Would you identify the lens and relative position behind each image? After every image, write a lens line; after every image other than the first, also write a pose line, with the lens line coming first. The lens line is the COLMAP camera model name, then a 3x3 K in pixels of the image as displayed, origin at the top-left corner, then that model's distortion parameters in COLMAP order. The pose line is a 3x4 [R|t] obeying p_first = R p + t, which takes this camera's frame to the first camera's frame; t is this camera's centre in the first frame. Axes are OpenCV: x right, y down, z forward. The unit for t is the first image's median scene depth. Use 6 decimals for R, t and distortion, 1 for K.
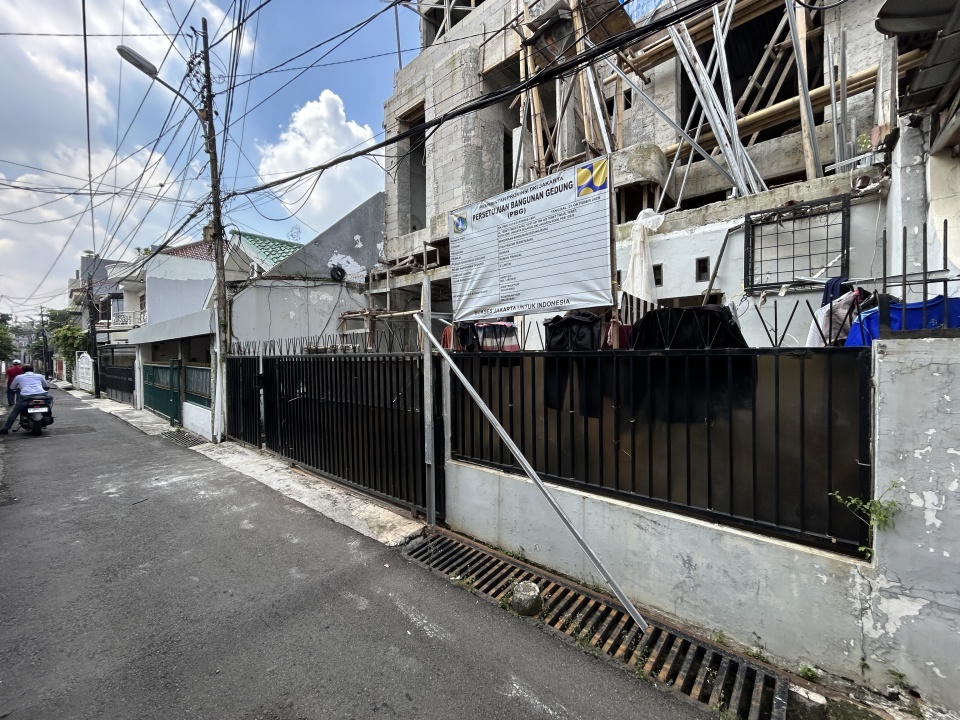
lens RADIAL K [[390.6, 0, 477.3], [0, 390.6, 359.9], [0, 0, 1]] dist [-0.000136, 0.000293]
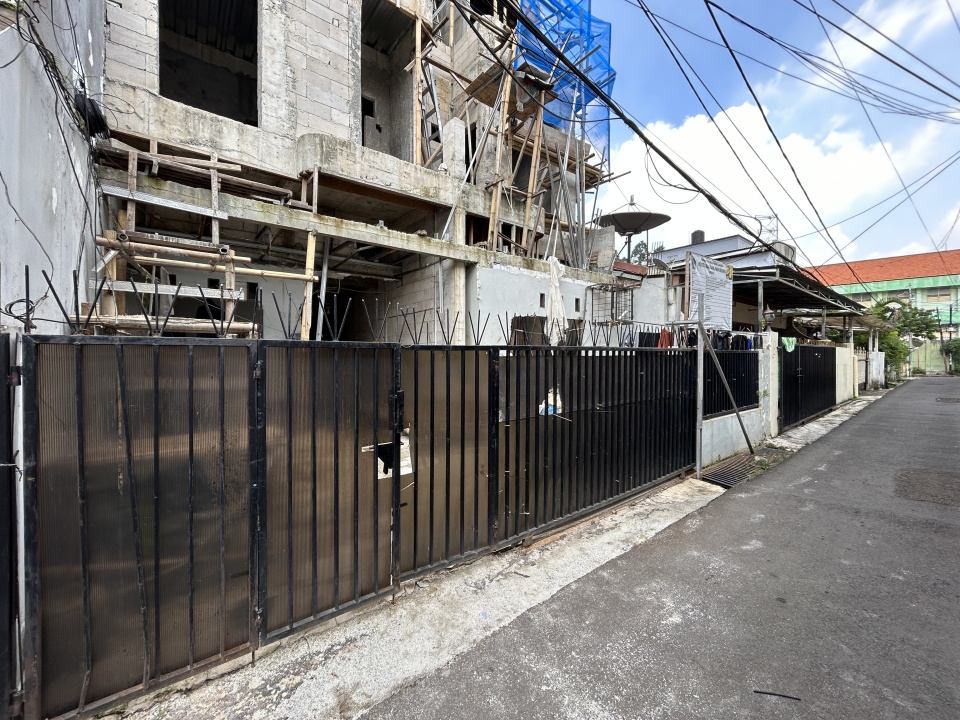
lens RADIAL K [[390.6, 0, 477.0], [0, 390.6, 358.7], [0, 0, 1]] dist [-0.000136, 0.000293]
pose [[0.182623, 0.001081, 0.983182, -1.272087], [0.014120, 0.999893, -0.003722, 0.009592], [-0.983082, 0.014562, 0.182589, 1.183993]]
